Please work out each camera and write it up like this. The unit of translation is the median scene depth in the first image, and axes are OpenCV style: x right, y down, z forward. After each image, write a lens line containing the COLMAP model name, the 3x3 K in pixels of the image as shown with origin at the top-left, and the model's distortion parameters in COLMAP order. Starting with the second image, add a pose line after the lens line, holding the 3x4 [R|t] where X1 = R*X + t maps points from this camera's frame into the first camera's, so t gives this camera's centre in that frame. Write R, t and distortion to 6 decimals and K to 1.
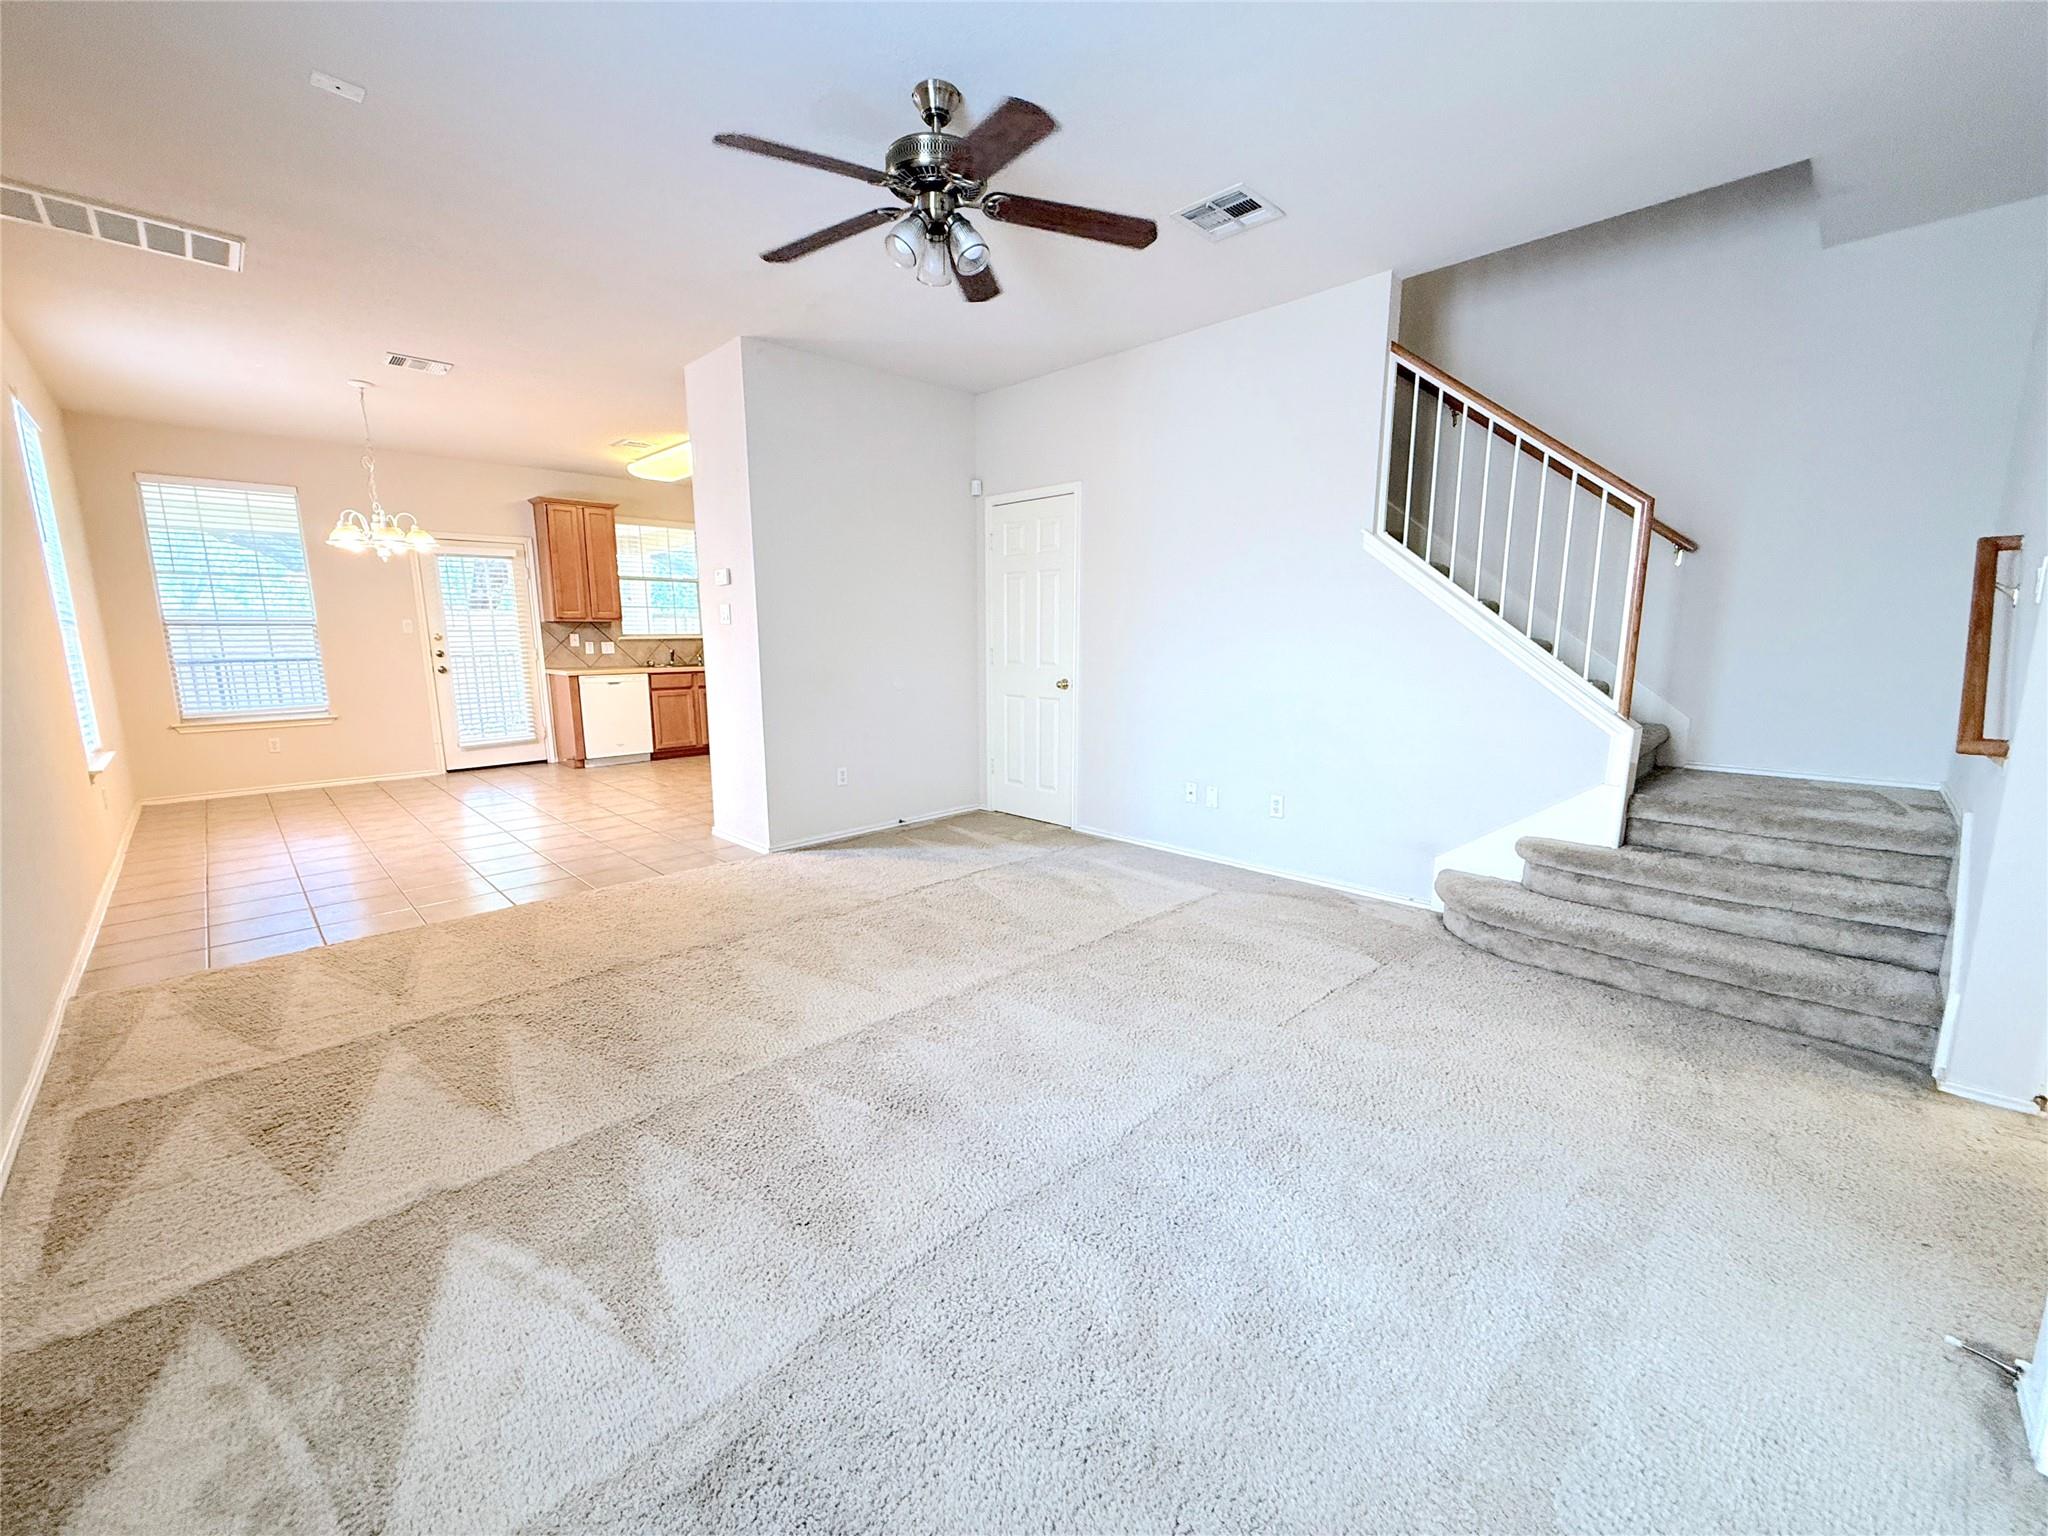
lens RADIAL K [[814.6, 0, 1016.3], [0, 814.6, 772.0], [0, 0, 1]] dist [0.002496, -0.000793]
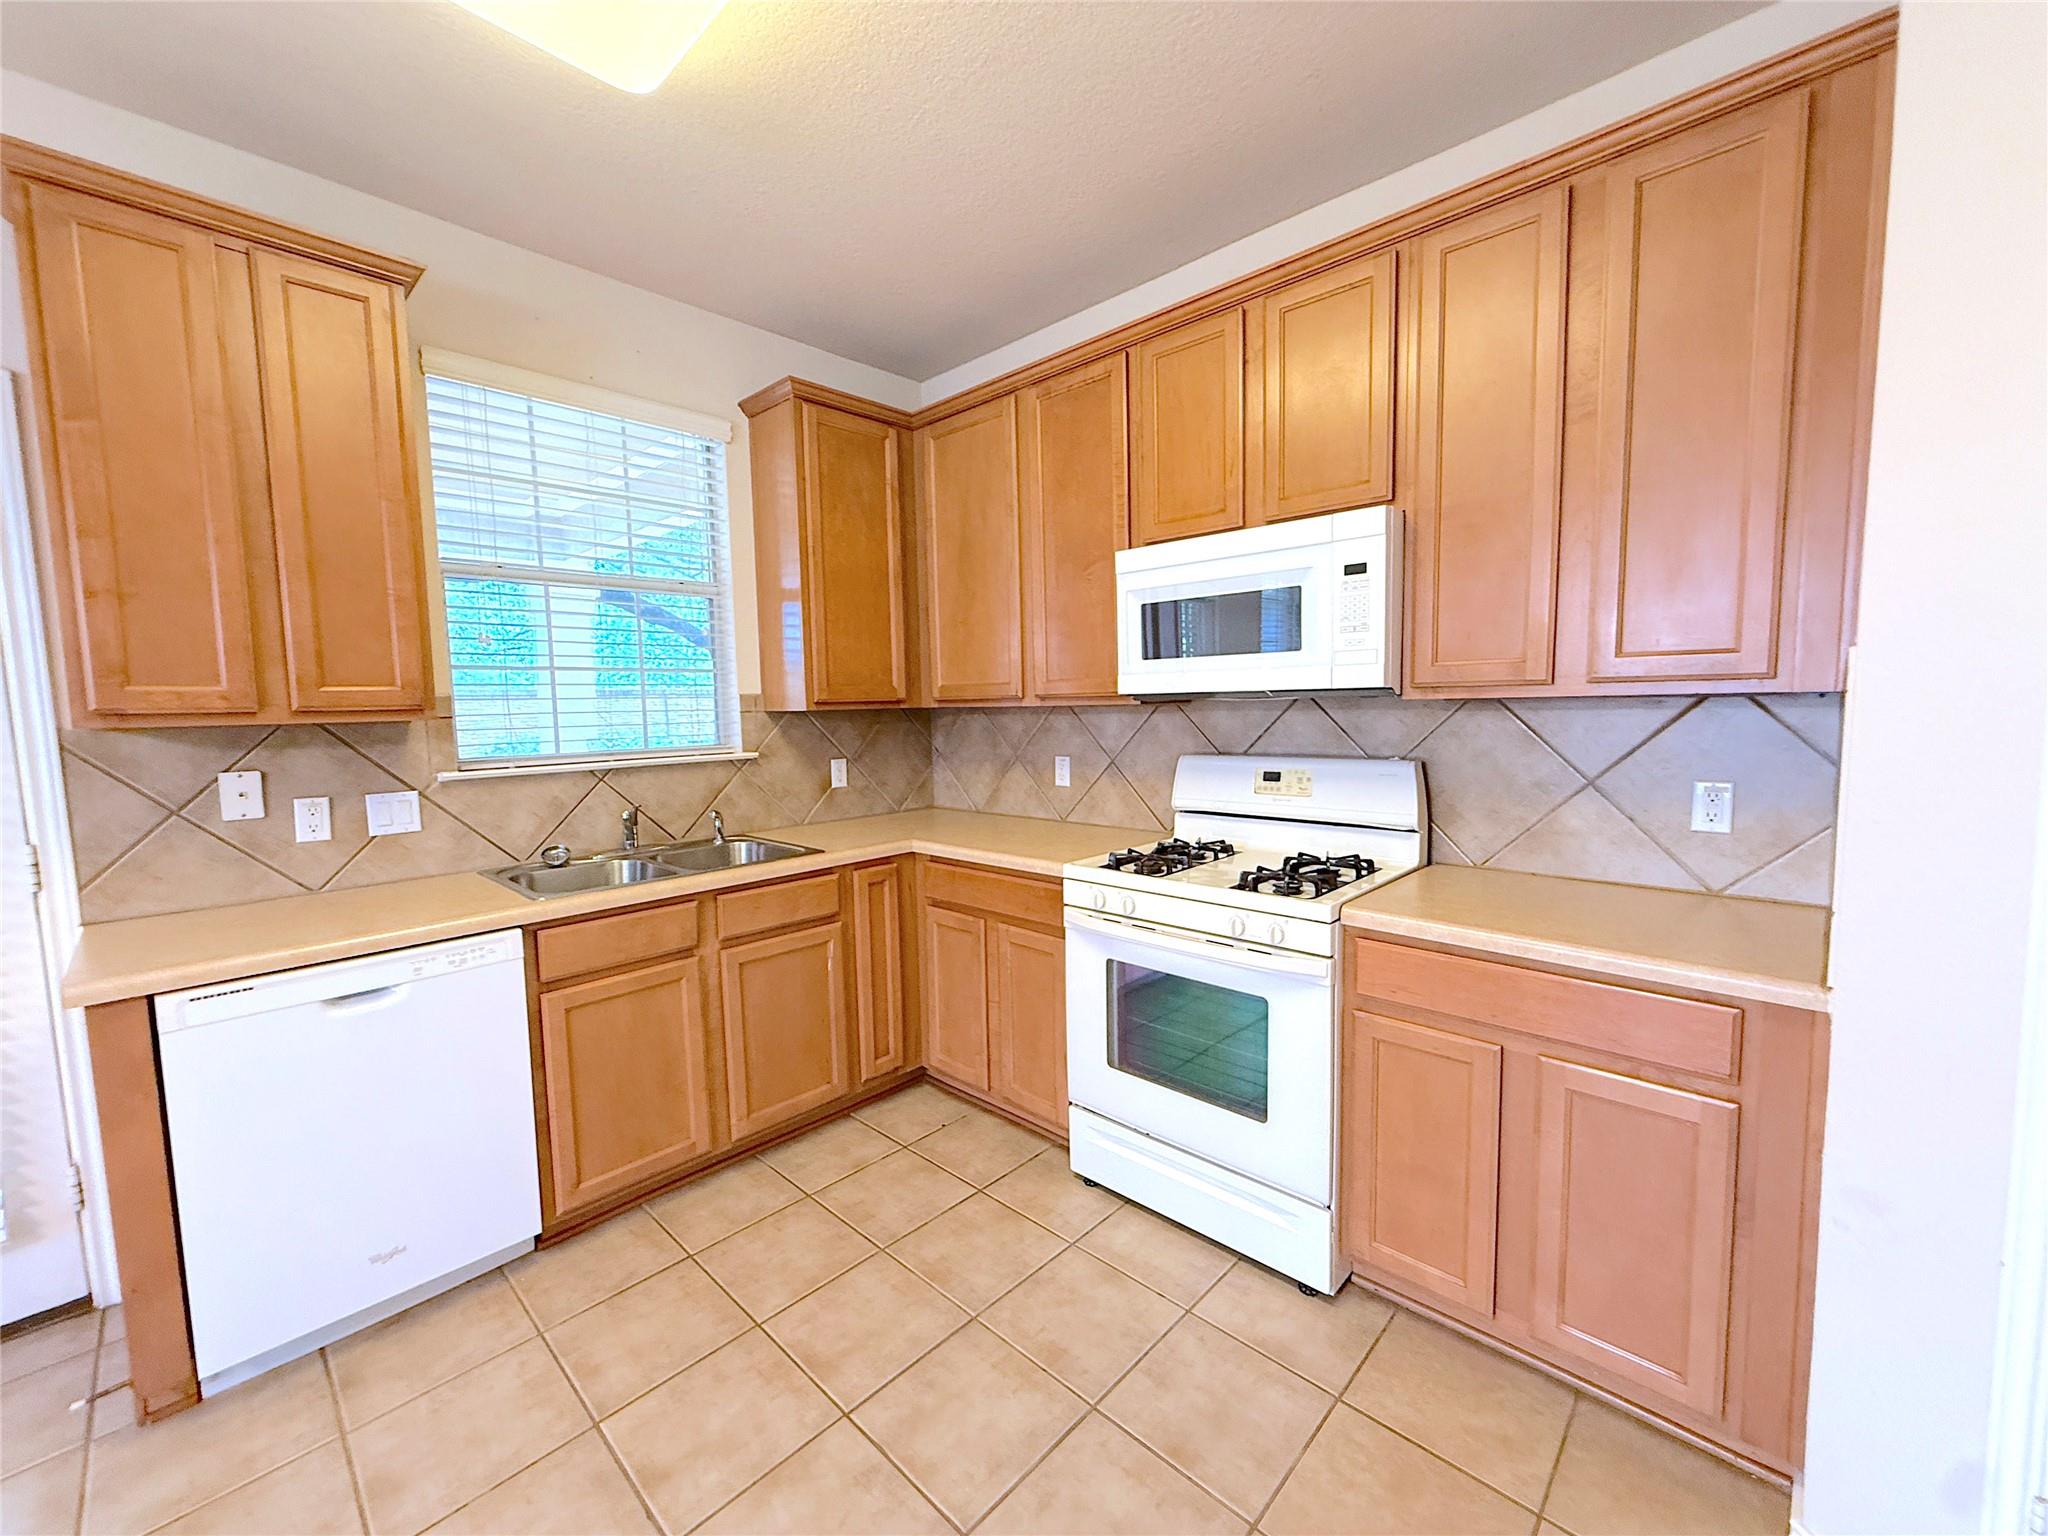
lens RADIAL K [[814.6, 0, 1017.1], [0, 814.6, 771.9], [0, 0, 1]] dist [0.002496, -0.000793]
pose [[0.999354, -0.016833, 0.031755, -0.309398], [0.019484, 0.996183, -0.085088, -0.143801], [-0.030201, 0.085652, 0.995867, 0.743889]]
